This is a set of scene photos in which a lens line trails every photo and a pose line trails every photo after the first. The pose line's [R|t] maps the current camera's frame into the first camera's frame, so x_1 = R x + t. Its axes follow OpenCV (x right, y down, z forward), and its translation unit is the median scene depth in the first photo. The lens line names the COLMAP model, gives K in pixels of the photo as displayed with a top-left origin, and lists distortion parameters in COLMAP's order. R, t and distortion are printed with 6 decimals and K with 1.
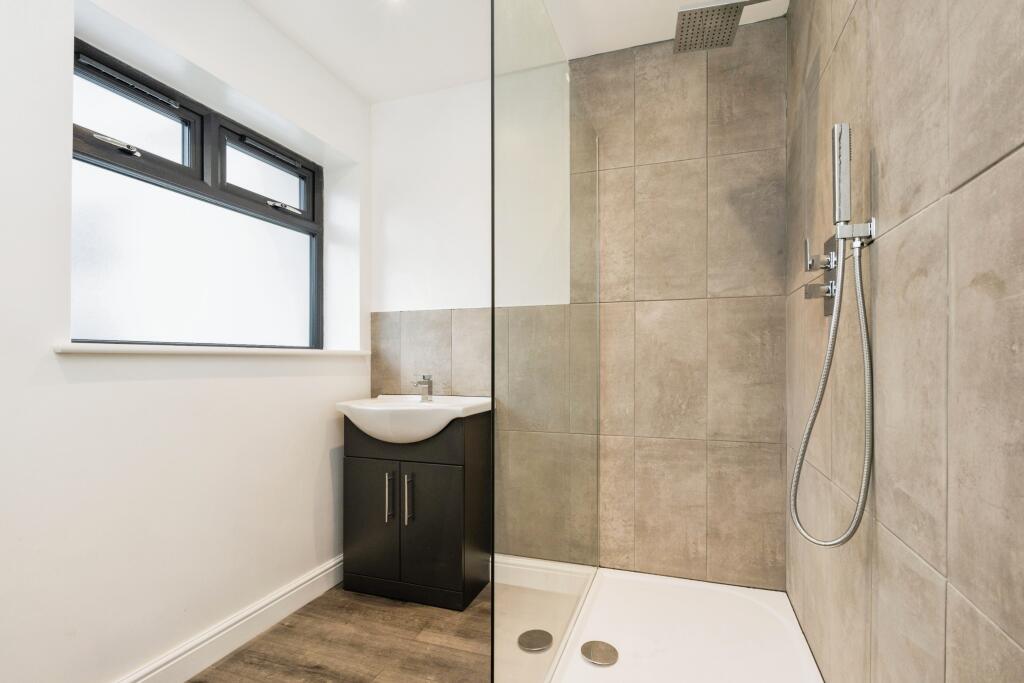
lens RADIAL K [[461.7, 0, 554.1], [0, 461.7, 354.8], [0, 0, 1]] dist [-0.015844, 0.002211]
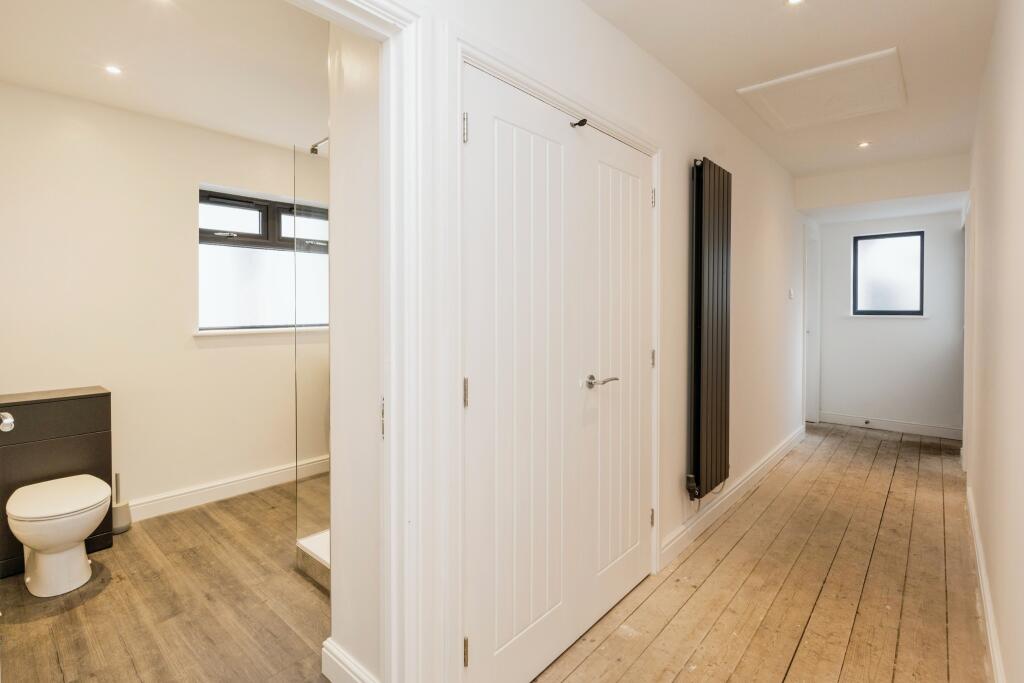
lens RADIAL K [[476.9, 0, 489.6], [0, 476.9, 309.4], [0, 0, 1]] dist [-0.009430, 0.000408]
pose [[0.902990, 0.002732, -0.429653, 0.726791], [0.001653, 0.999950, 0.009831, -0.088027], [0.429658, -0.009588, 0.902941, -0.310817]]
